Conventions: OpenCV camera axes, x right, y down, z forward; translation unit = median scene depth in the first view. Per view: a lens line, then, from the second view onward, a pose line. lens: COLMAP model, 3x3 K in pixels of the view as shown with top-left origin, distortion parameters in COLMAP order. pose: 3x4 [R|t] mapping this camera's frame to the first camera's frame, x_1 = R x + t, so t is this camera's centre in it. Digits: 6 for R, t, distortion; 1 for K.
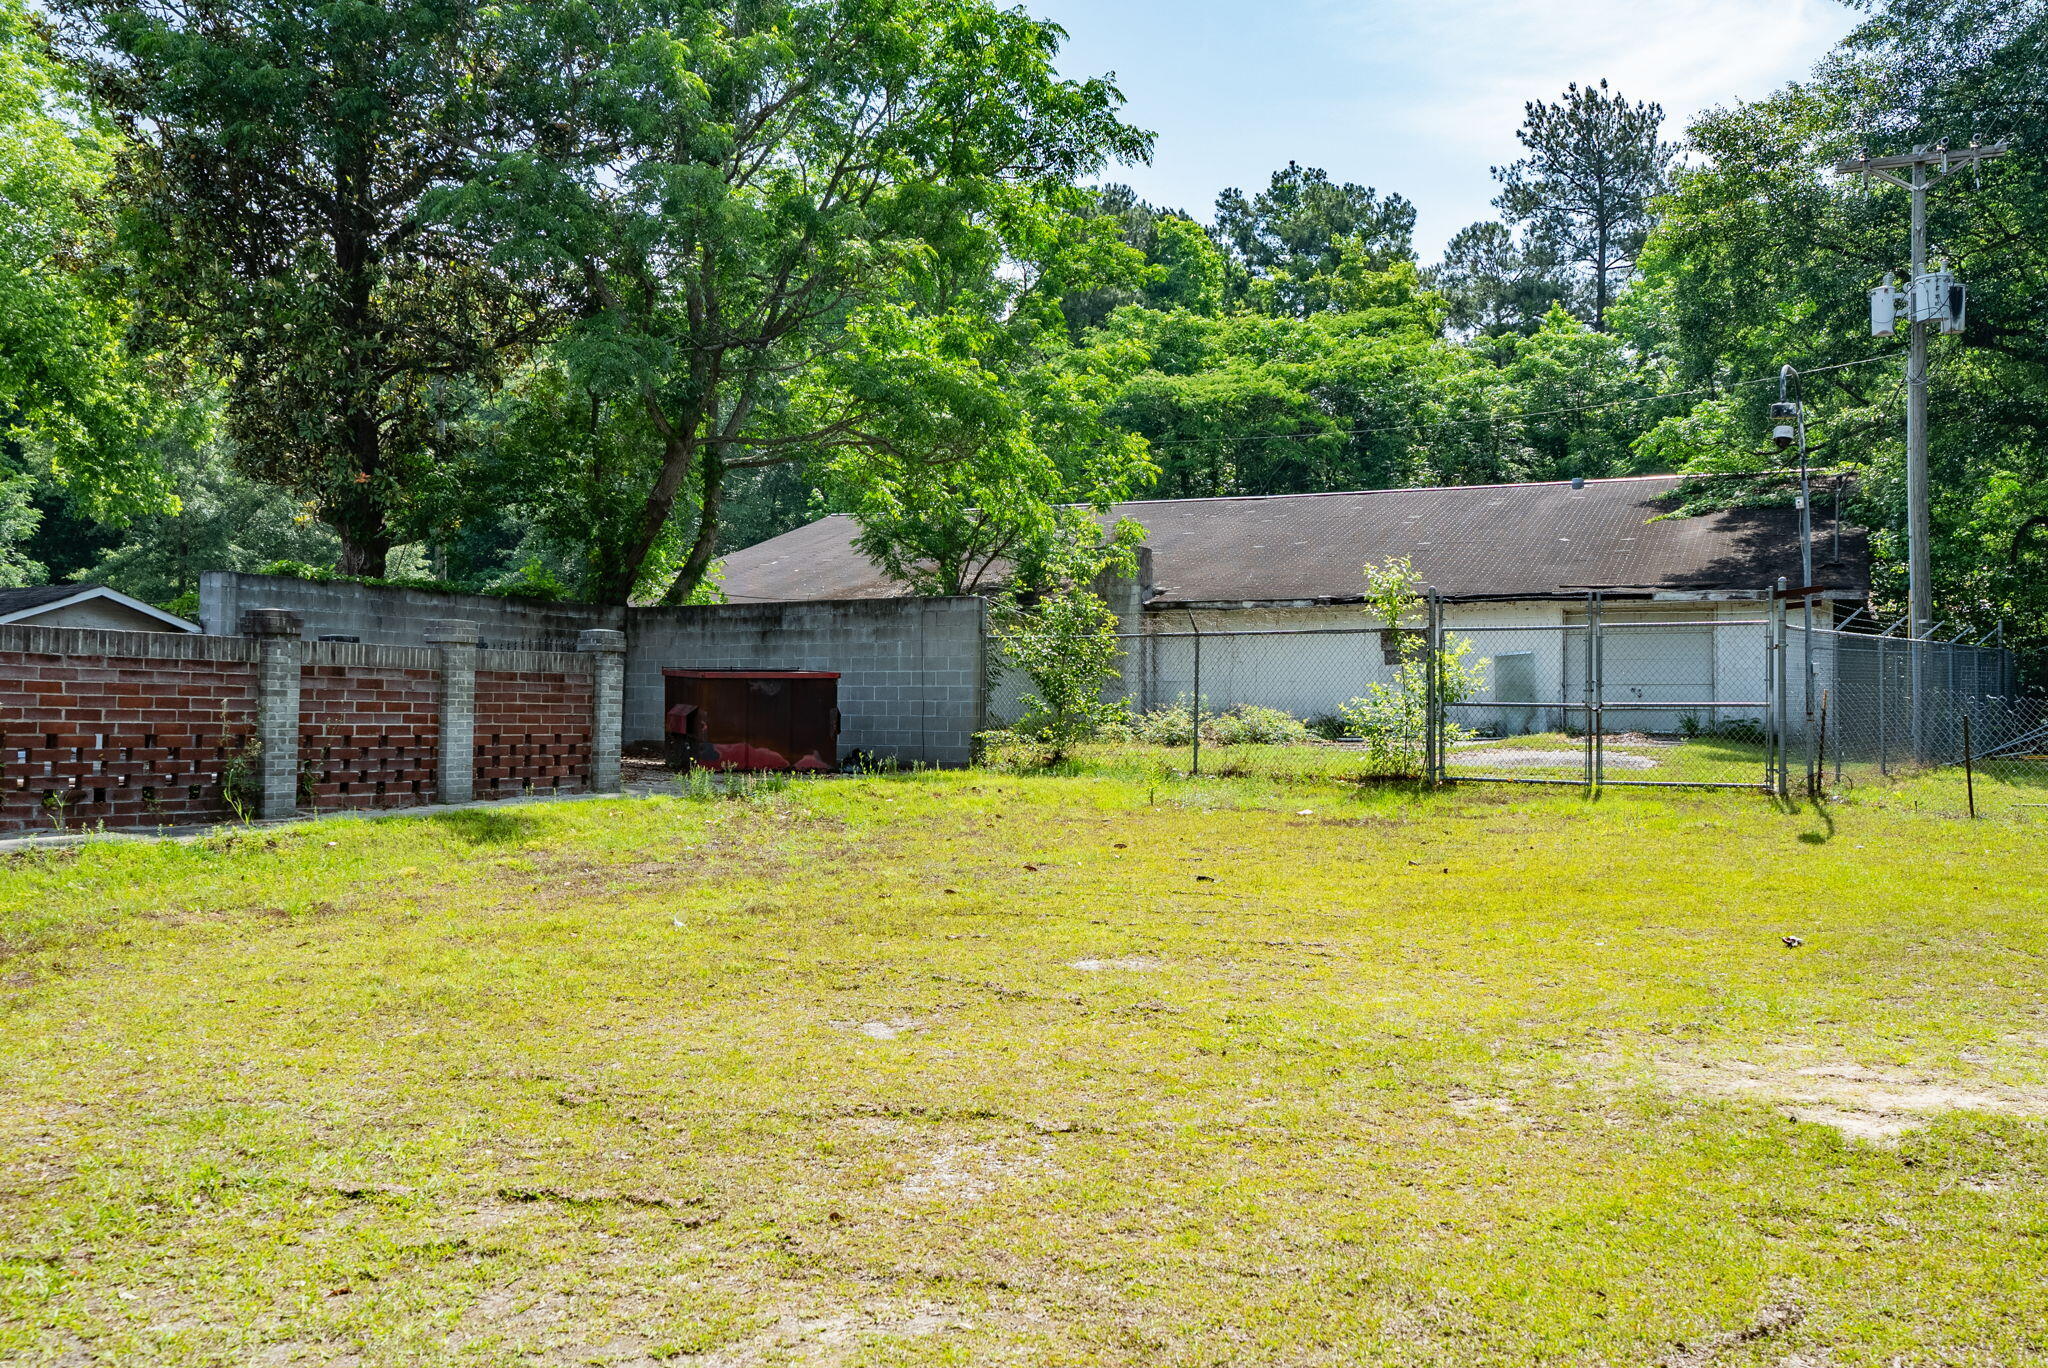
lens RADIAL K [[1658.6, 0, 1024.0], [0, 1658.6, 684.0], [0, 0, 1]] dist [-0.006217, 0.000433]
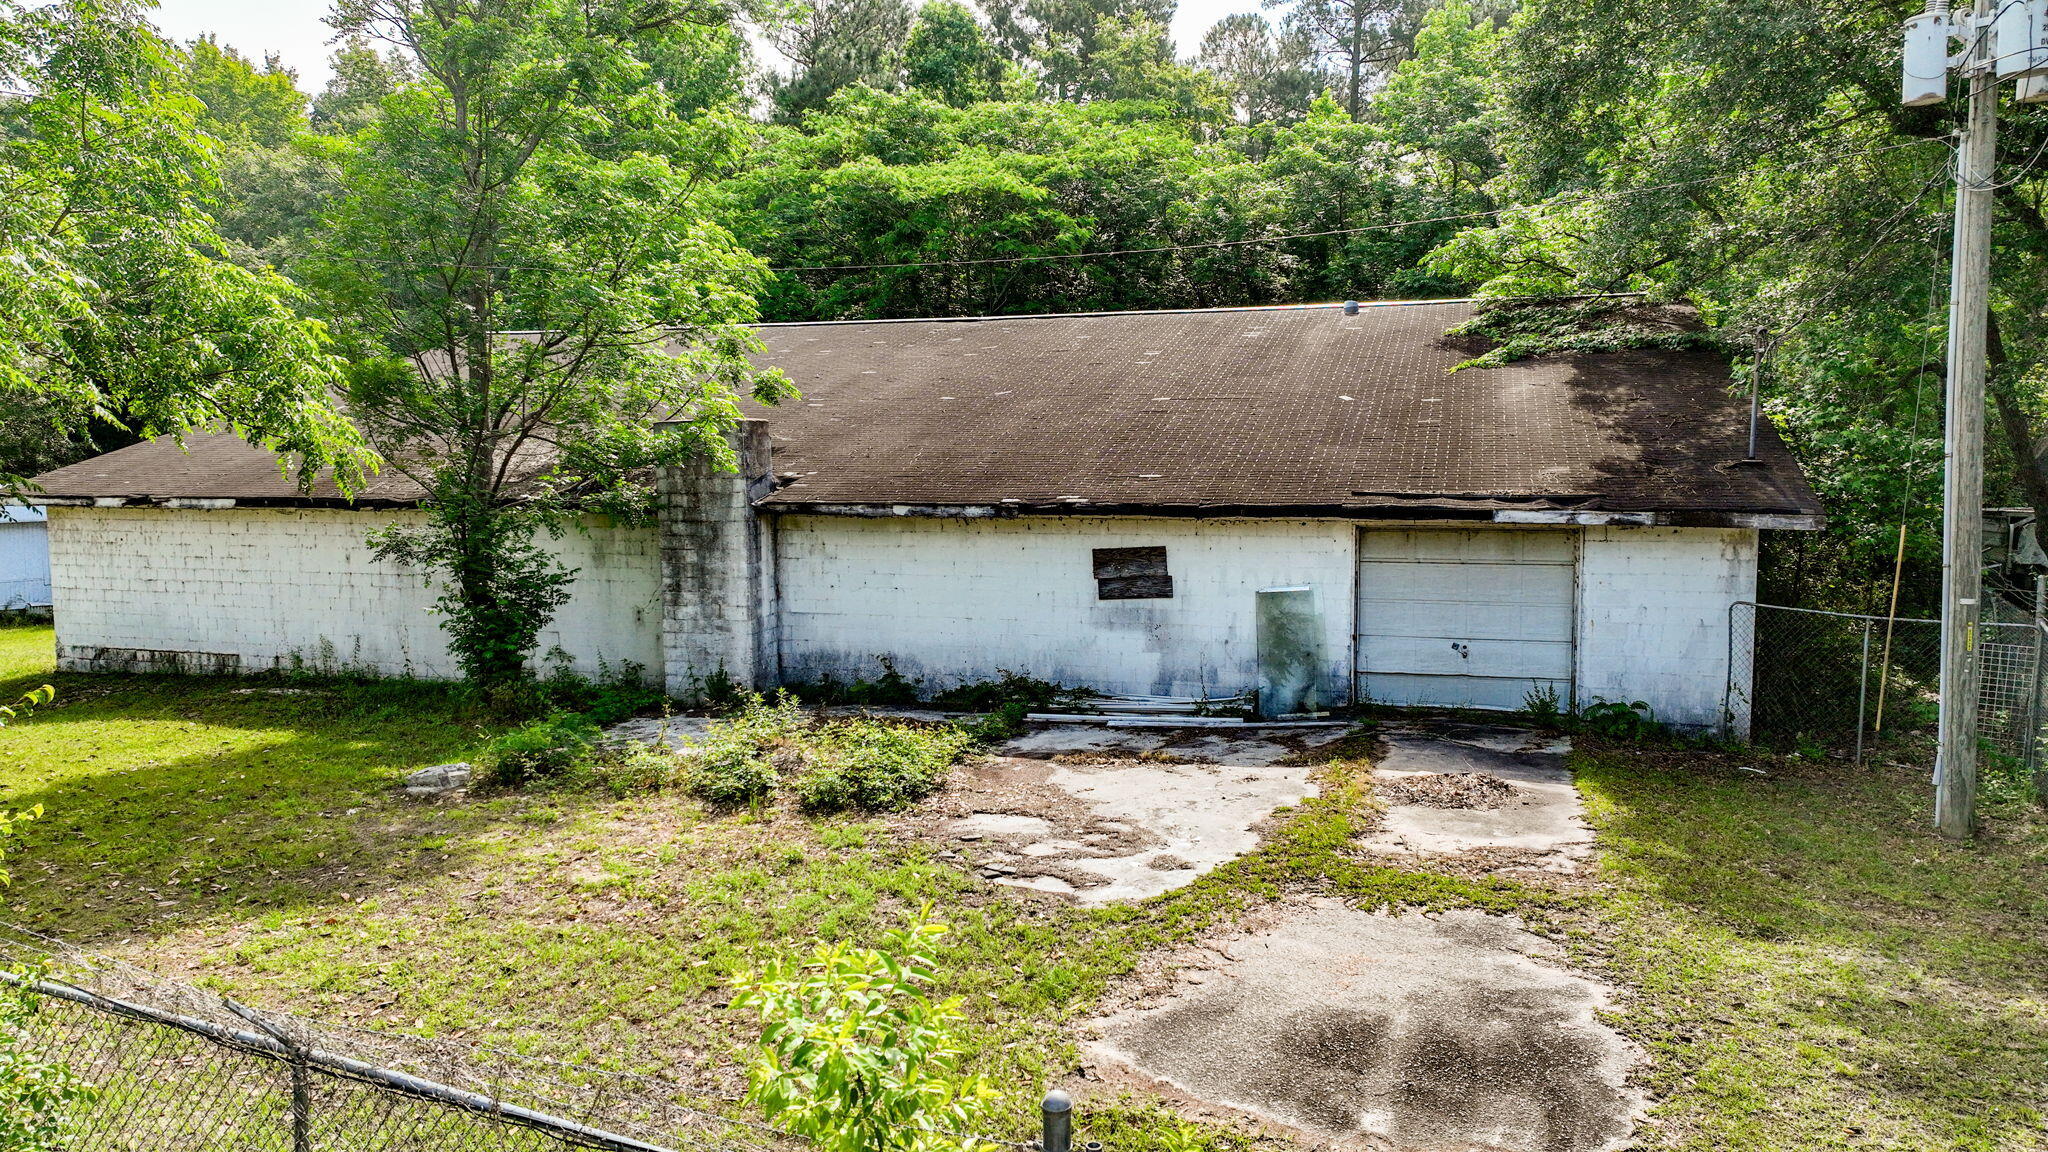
lens RADIAL K [[1434.8, 0, 1024.0], [0, 1434.8, 576.0], [0, 0, 1]] dist [0.029767, -0.001449]
pose [[0.992029, -0.019334, 0.124520, 0.075917], [0.007735, 0.995640, 0.092963, -0.051268], [-0.125775, -0.091259, 0.987852, 0.280794]]
